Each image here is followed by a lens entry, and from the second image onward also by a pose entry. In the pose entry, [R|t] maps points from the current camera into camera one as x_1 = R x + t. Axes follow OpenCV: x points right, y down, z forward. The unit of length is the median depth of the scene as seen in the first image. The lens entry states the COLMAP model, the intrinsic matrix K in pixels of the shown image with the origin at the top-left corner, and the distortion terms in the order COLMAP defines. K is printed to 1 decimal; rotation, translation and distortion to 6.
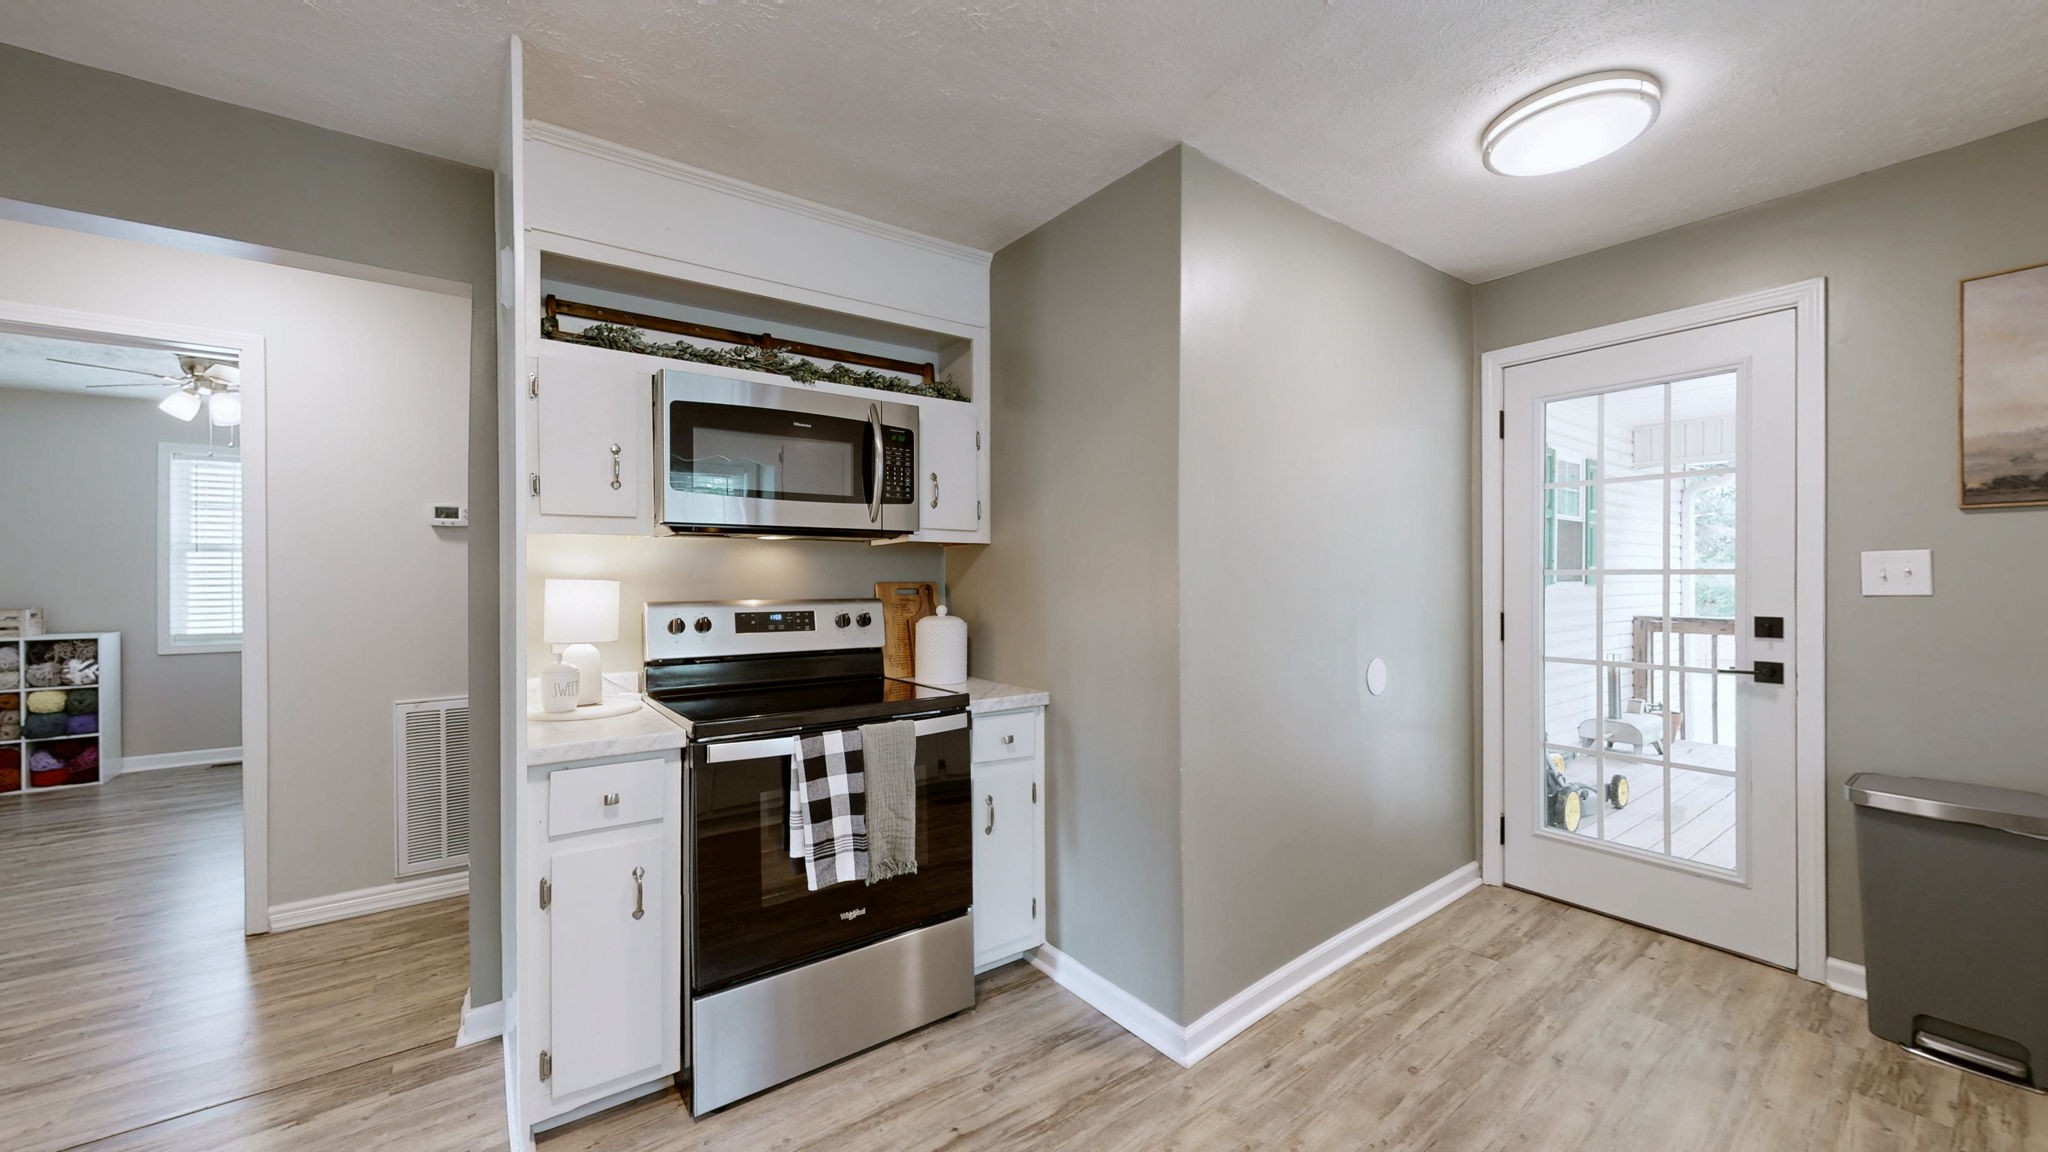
lens RADIAL K [[749.8, 0, 1021.0], [0, 749.8, 575.2], [0, 0, 1]] dist [-0.000075, 0.000072]
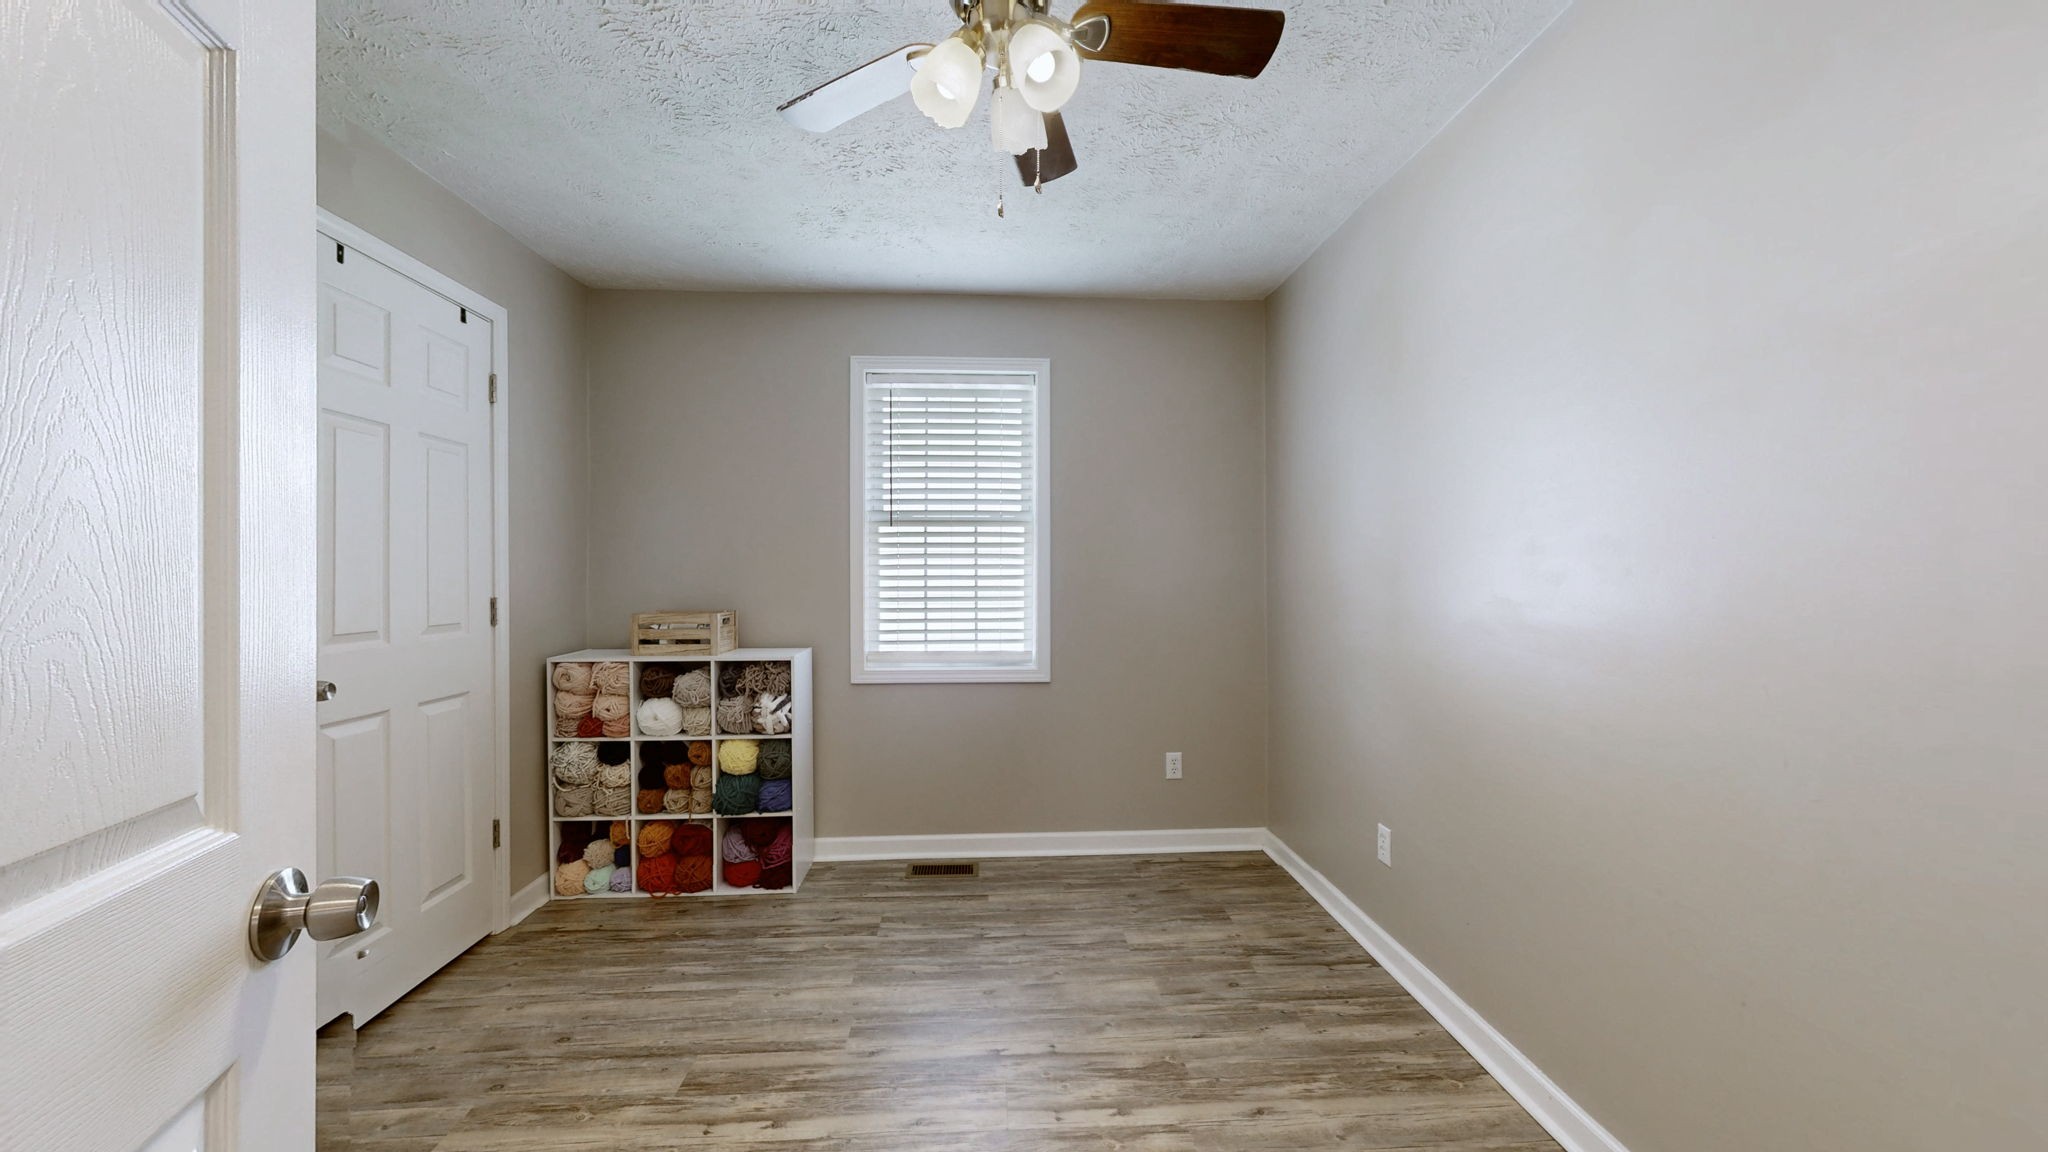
lens RADIAL K [[749.8, 0, 1021.0], [0, 749.8, 570.6], [0, 0, 1]] dist [-0.000075, 0.000072]
pose [[0.835985, 0.000938, -0.548751, -0.741022], [0.000571, 0.999997, 0.002580, 0.007540], [0.548752, -0.002470, 0.835982, 0.593584]]
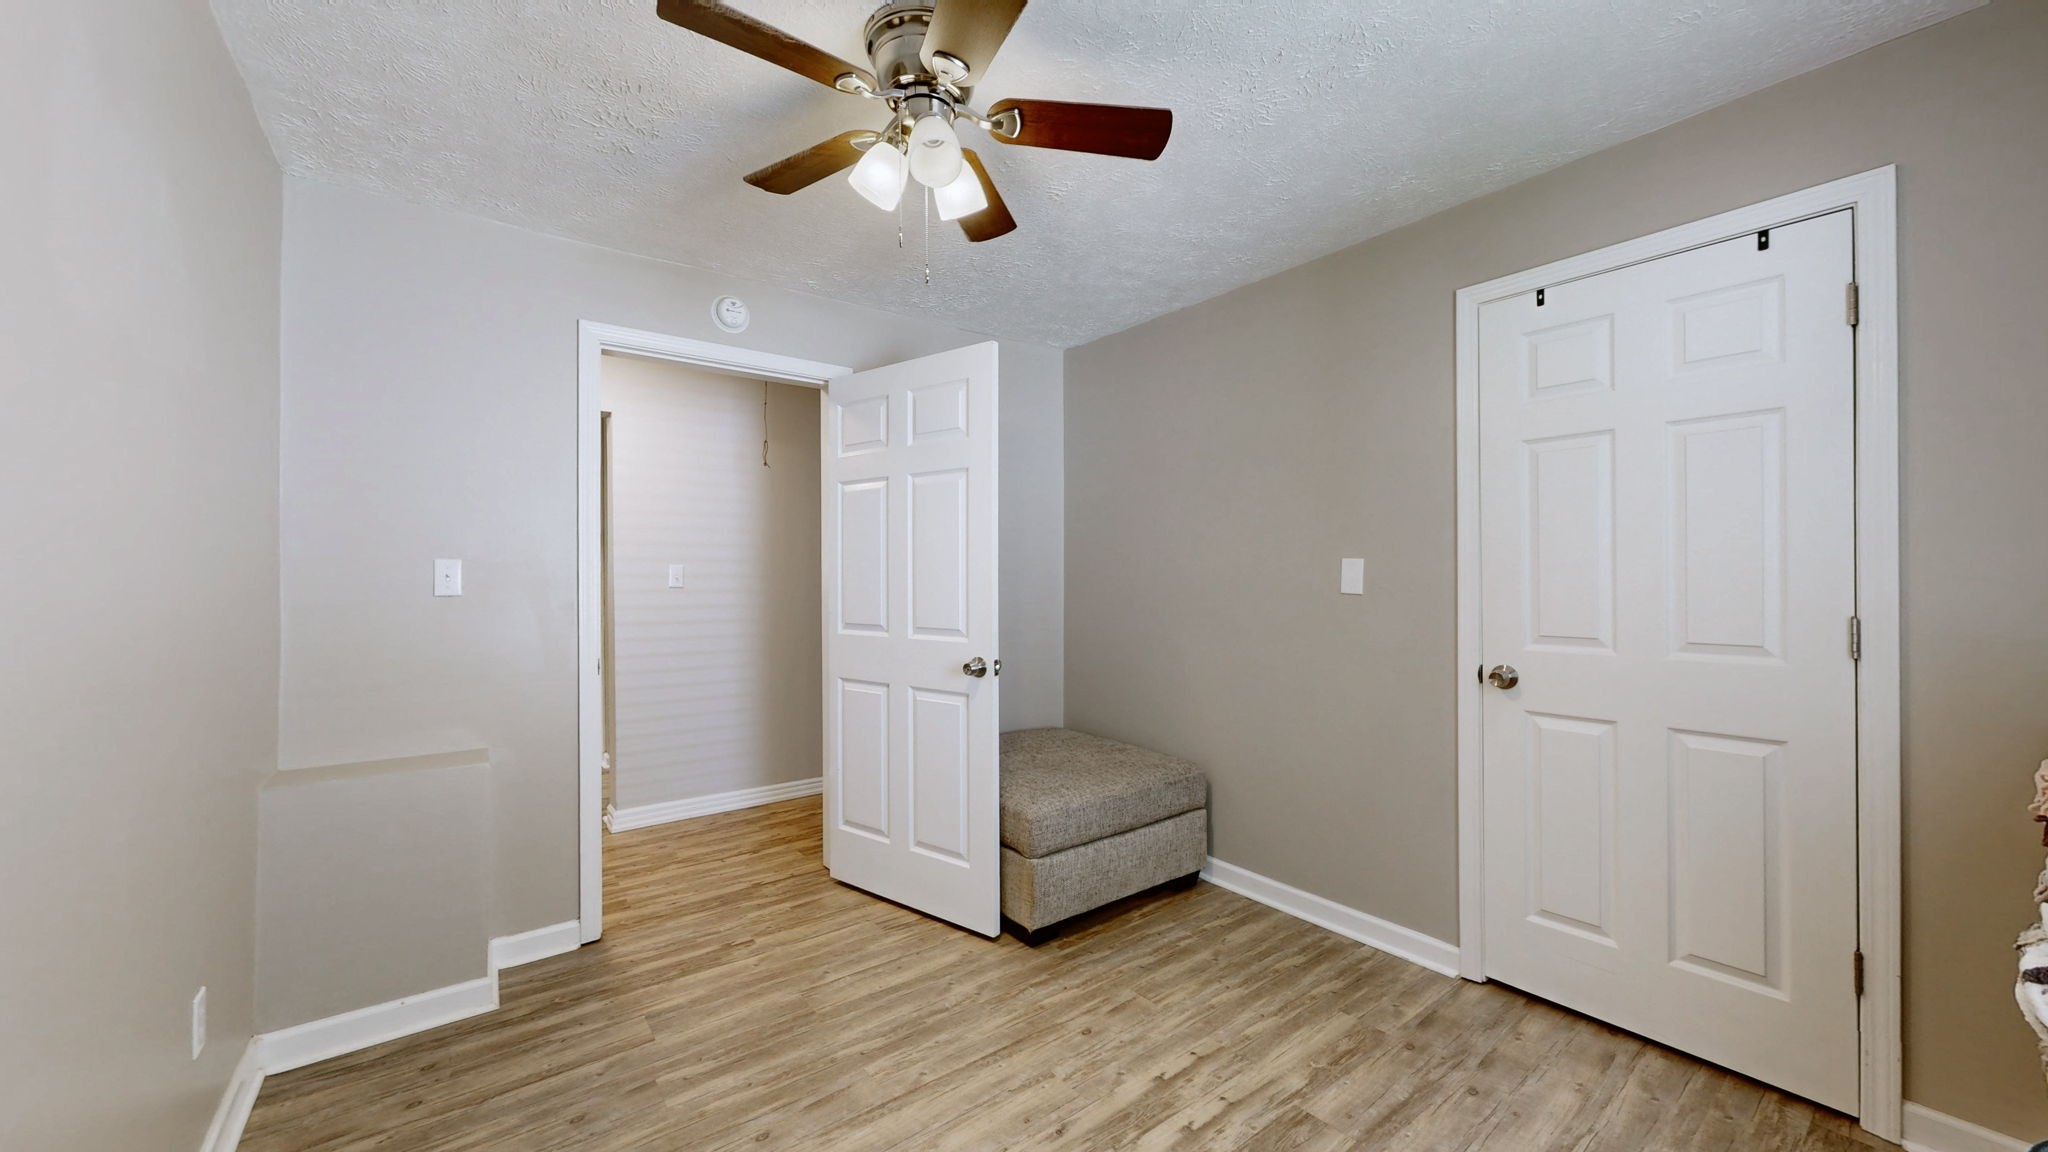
lens RADIAL K [[749.8, 0, 1023.7], [0, 749.8, 580.7], [0, 0, 1]] dist [-0.000075, 0.000072]
pose [[-0.999516, 0.003374, -0.030913, -1.037761], [0.003481, 0.999988, -0.003413, 0.010618], [0.030901, -0.003519, -0.999516, 1.452472]]
